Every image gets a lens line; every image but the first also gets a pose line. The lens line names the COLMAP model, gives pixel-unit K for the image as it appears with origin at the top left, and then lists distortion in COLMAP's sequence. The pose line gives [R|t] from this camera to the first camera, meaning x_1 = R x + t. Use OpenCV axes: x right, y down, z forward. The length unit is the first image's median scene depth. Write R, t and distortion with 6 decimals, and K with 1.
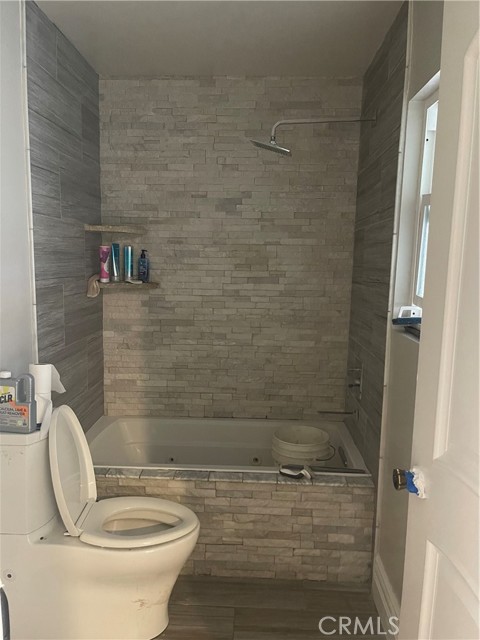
lens RADIAL K [[504.3, 0, 239.0], [0, 504.3, 321.1], [0, 0, 1]] dist [0.026143, -0.029659]
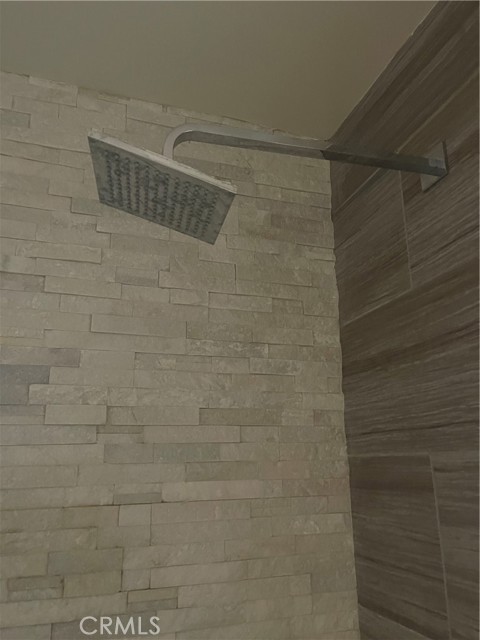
lens RADIAL K [[504.3, 0, 241.6], [0, 504.3, 325.4], [0, 0, 1]] dist [0.026143, -0.029659]
pose [[0.916458, 0.081912, 0.391658, -0.011716], [0.088047, 0.913549, -0.397084, -0.121057], [-0.390325, 0.398395, 0.830017, 0.655439]]
